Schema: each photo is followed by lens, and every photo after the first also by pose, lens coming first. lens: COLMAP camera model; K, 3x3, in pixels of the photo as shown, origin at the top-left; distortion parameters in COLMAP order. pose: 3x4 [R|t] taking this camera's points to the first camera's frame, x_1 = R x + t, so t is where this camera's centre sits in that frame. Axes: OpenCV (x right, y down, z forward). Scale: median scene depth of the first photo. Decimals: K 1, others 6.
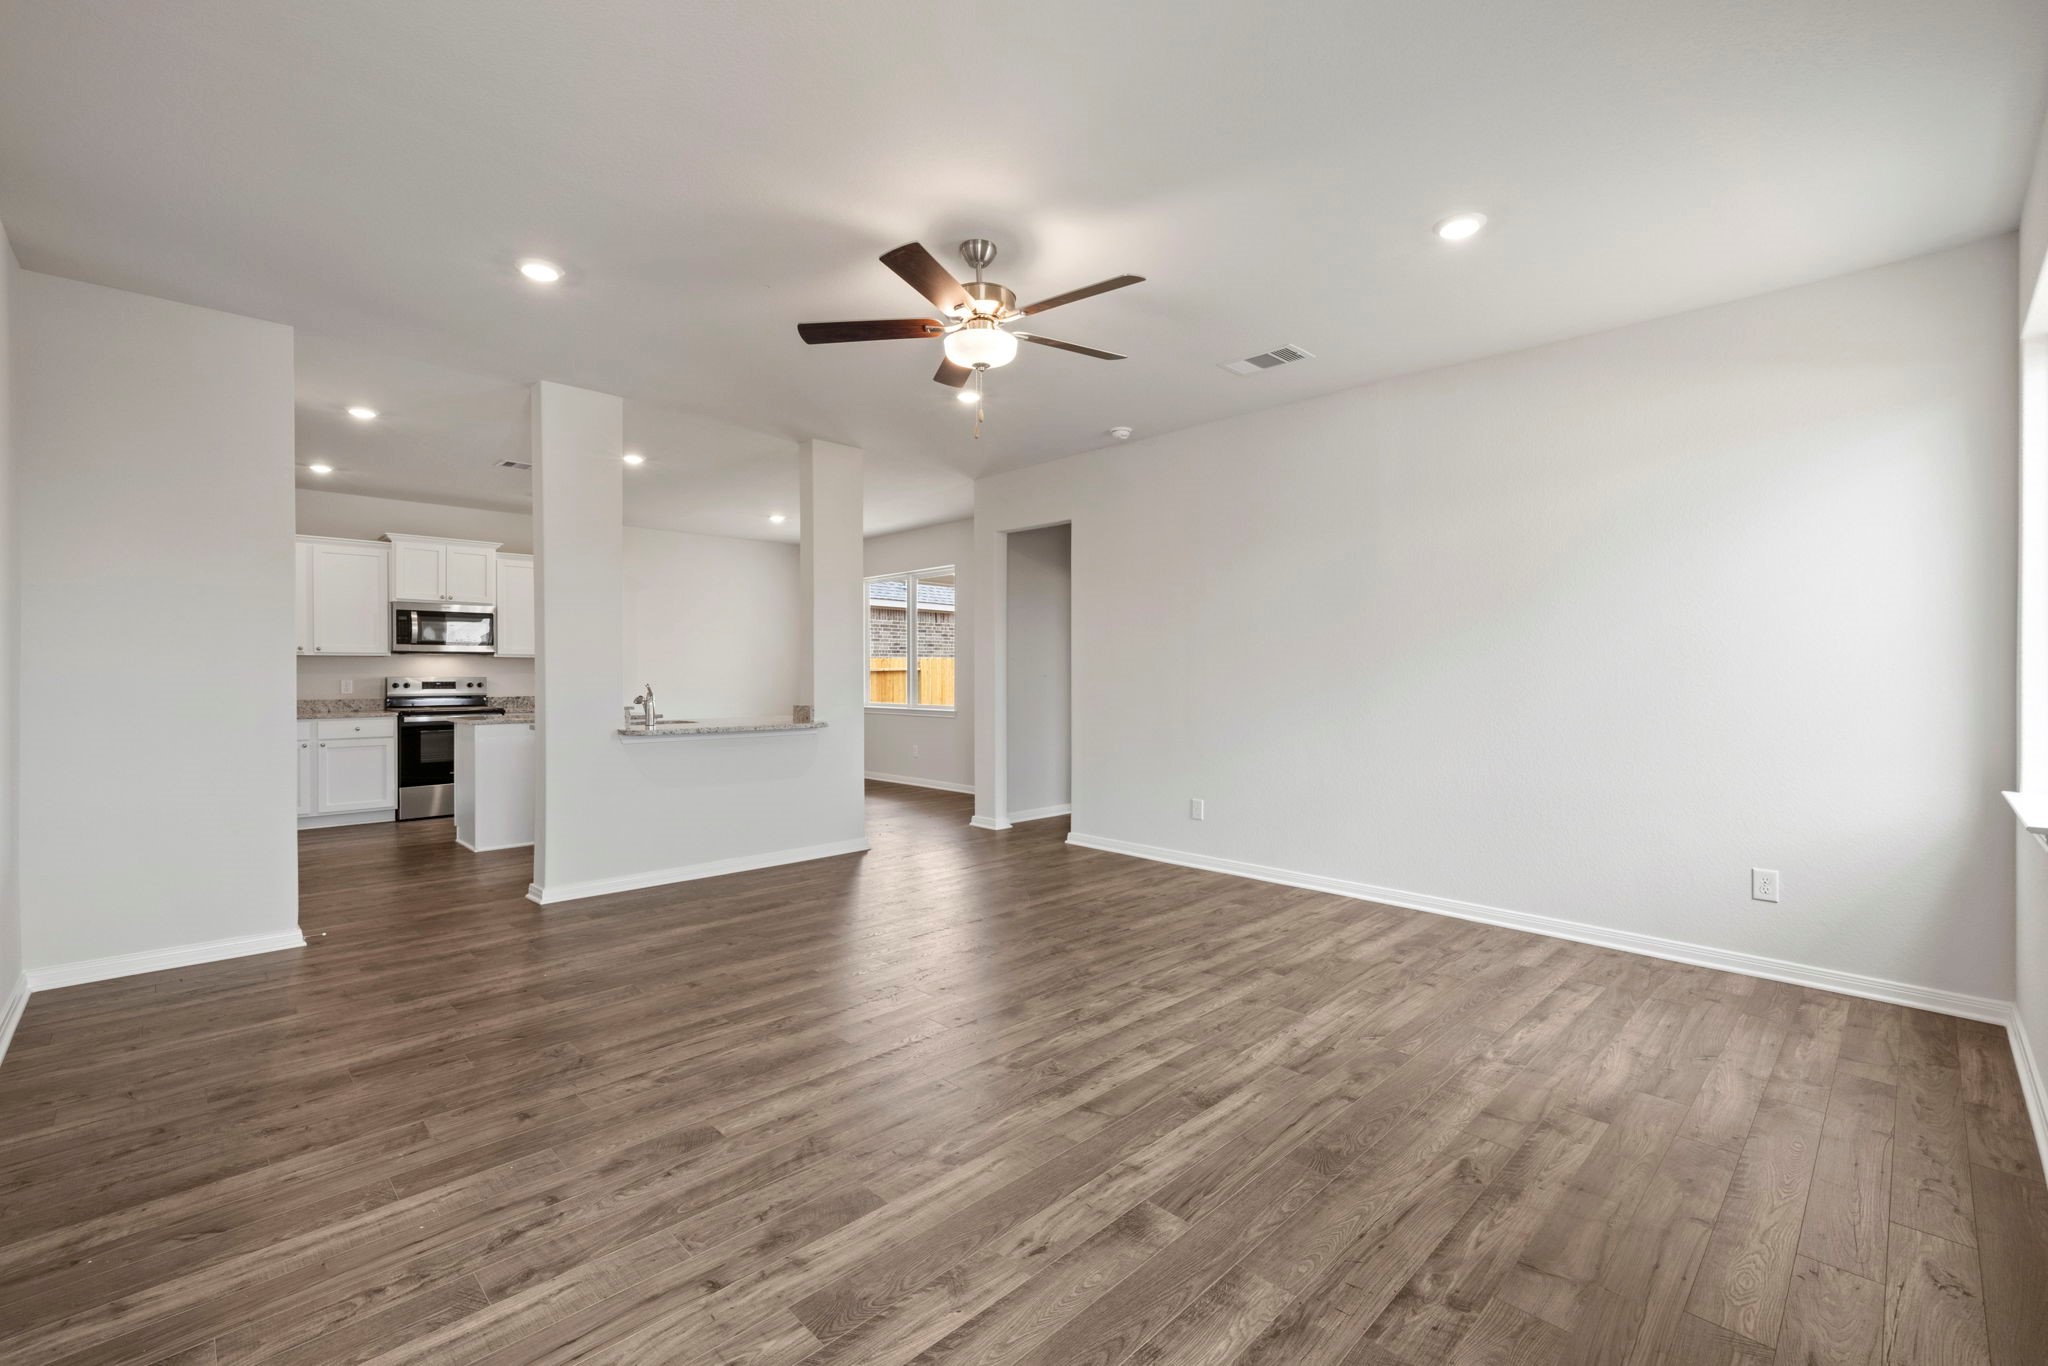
lens RADIAL K [[877.1, 0, 1037.5], [0, 877.1, 663.6], [0, 0, 1]] dist [0.001622, 0.000752]
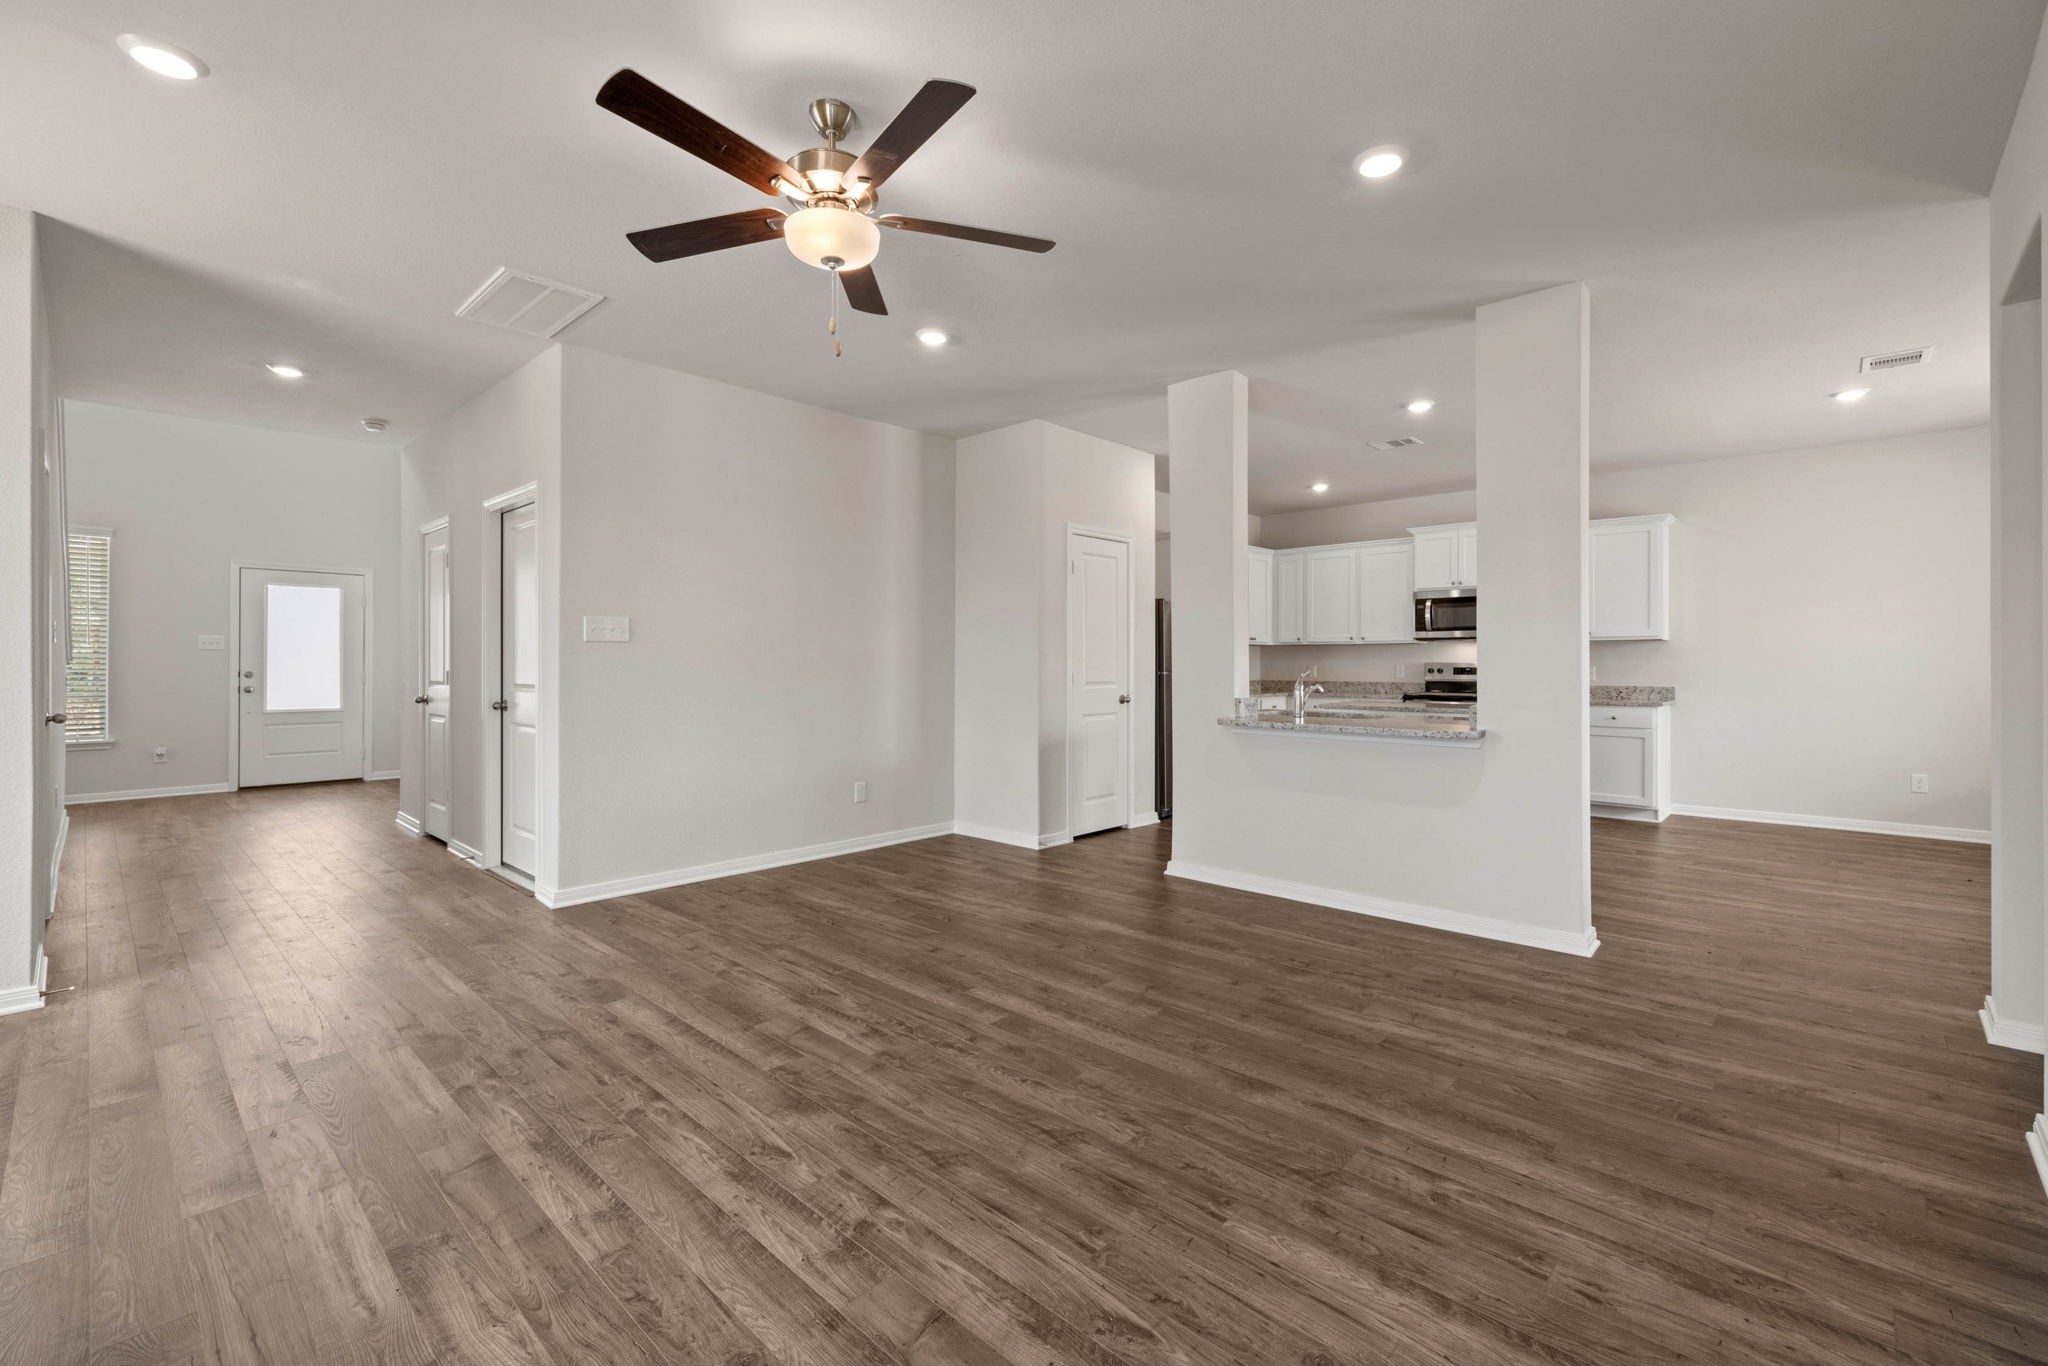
lens RADIAL K [[877.1, 0, 1037.5], [0, 877.1, 663.6], [0, 0, 1]] dist [0.001622, 0.000752]
pose [[0.038727, 0.003116, -0.999245, 0.744635], [0.011277, 0.999930, 0.003555, 0.017543], [0.999186, -0.011407, 0.038689, 1.200104]]
